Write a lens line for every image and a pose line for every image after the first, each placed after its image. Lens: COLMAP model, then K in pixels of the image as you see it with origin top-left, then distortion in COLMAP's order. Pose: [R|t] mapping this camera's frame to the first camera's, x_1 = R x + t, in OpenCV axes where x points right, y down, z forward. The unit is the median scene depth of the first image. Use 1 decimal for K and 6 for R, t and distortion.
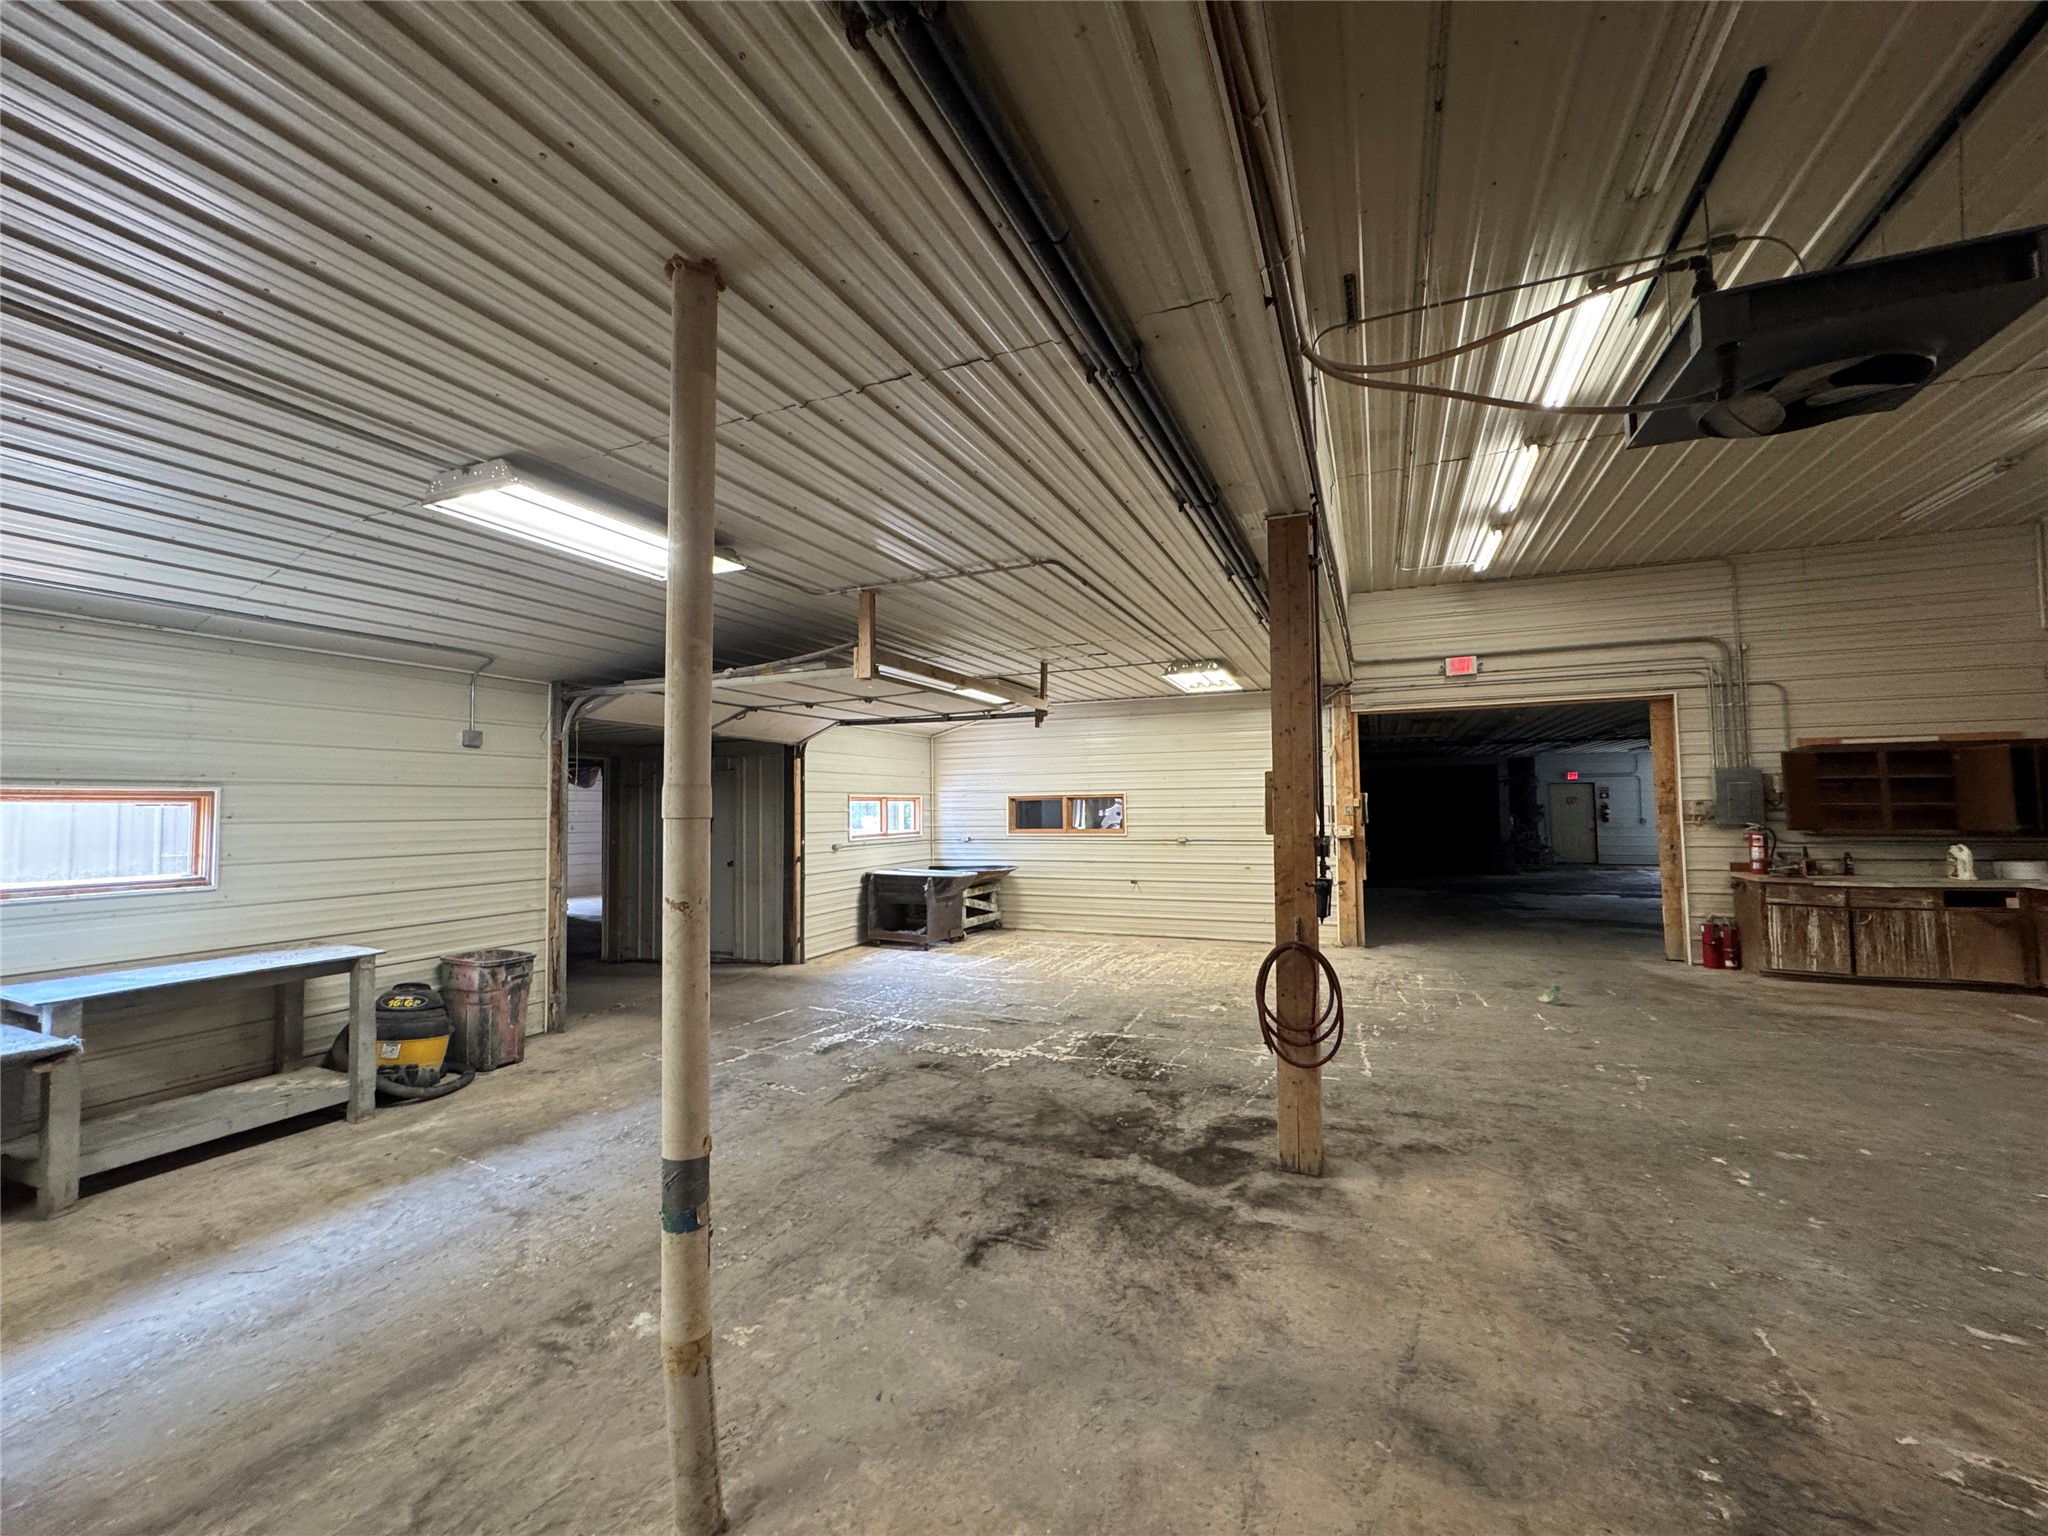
lens RADIAL K [[812.7, 0, 1023.9], [0, 812.7, 767.9], [0, 0, 1]] dist [-0.003084, 0.000789]
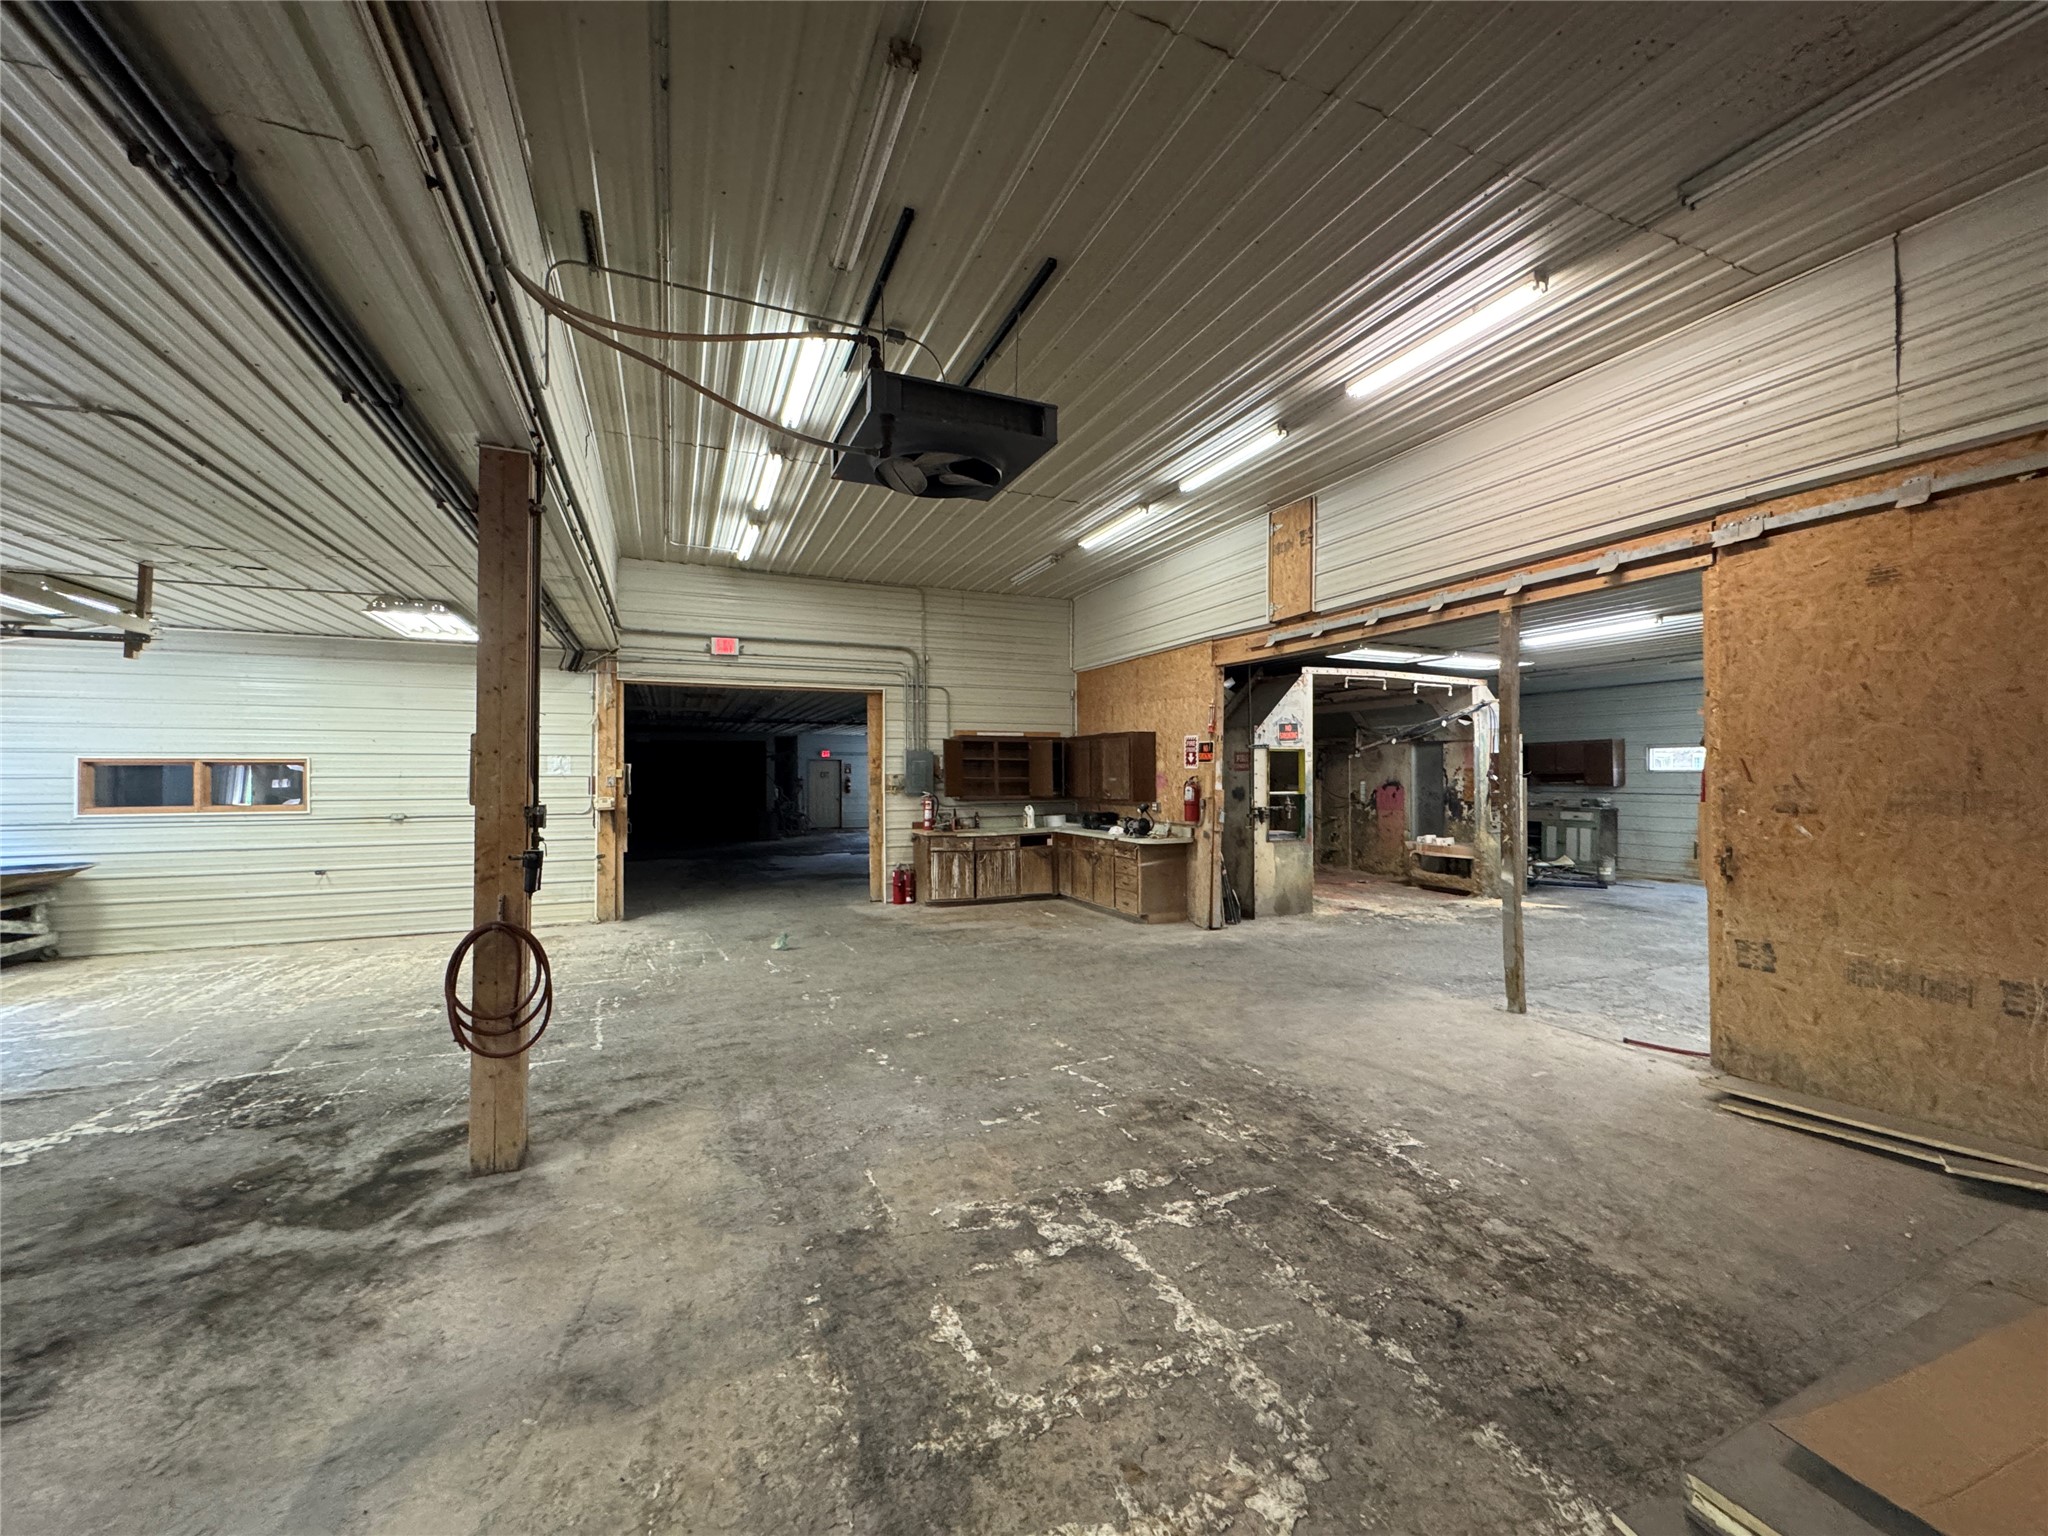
lens RADIAL K [[812.7, 0, 1022.2], [0, 812.7, 768.8], [0, 0, 1]] dist [-0.003084, 0.000789]
pose [[0.682073, 0.015271, 0.731124, 0.050357], [-0.040288, 0.999048, 0.016718, 0.002758], [-0.730173, -0.040859, 0.682040, -0.030403]]
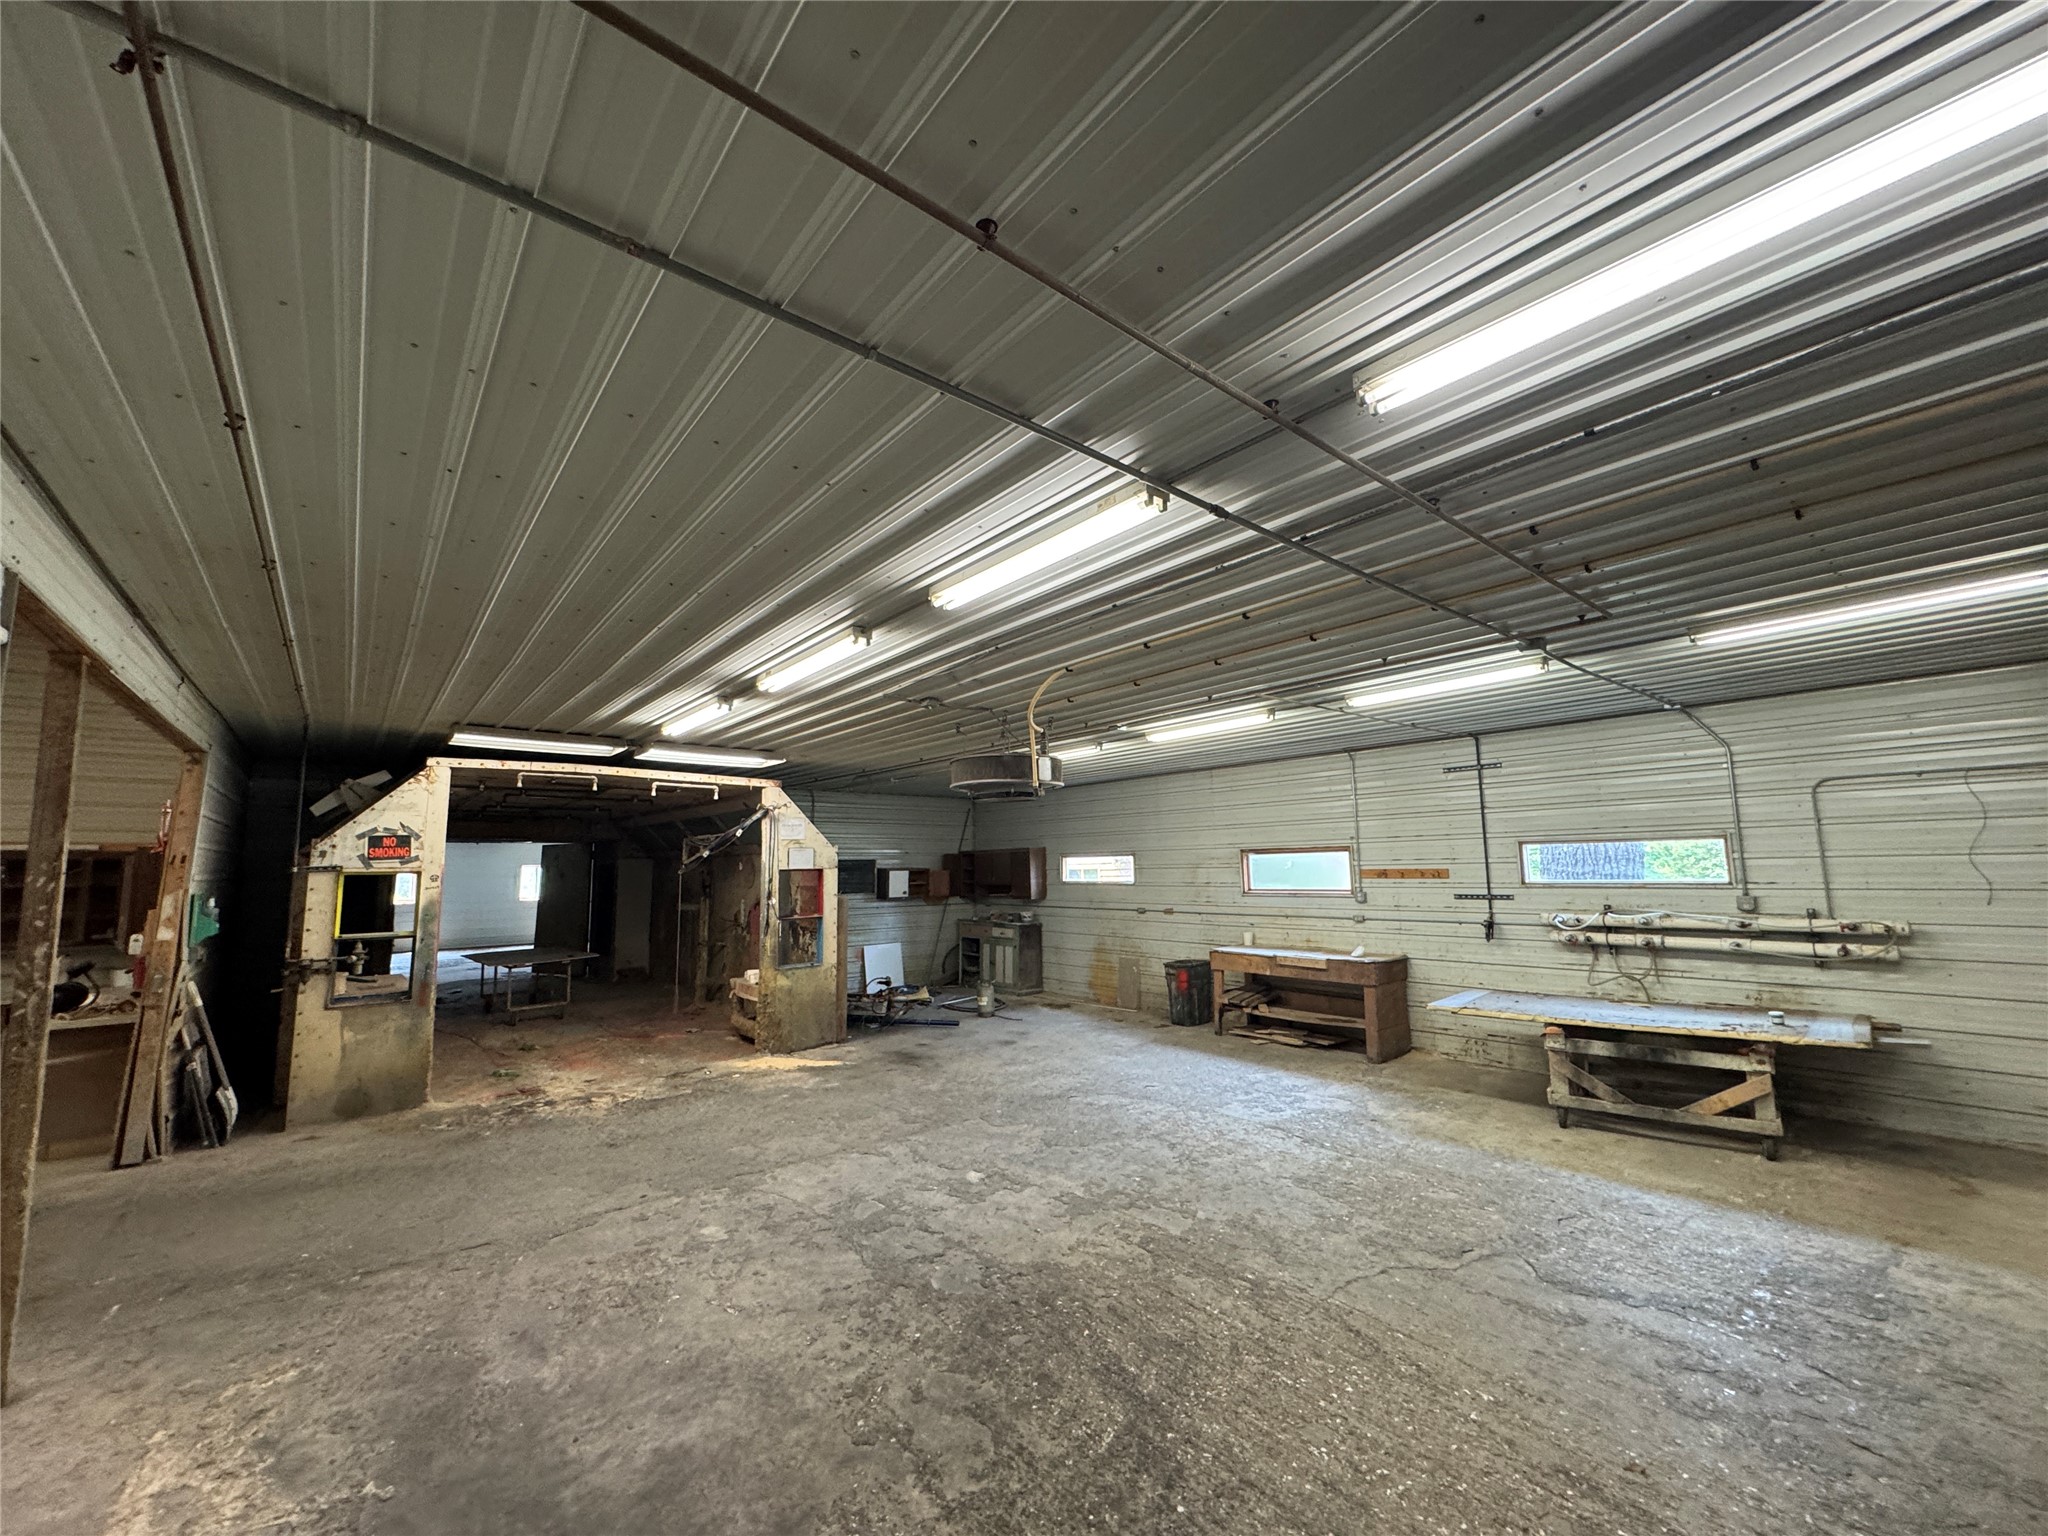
lens RADIAL K [[812.7, 0, 1025.0], [0, 812.7, 770.6], [0, 0, 1]] dist [-0.003084, 0.000789]
pose [[0.447748, 0.113436, 0.886935, 1.087199], [-0.034037, 0.993364, -0.109864, -0.087500], [-0.893512, 0.019003, 0.448638, -0.707812]]
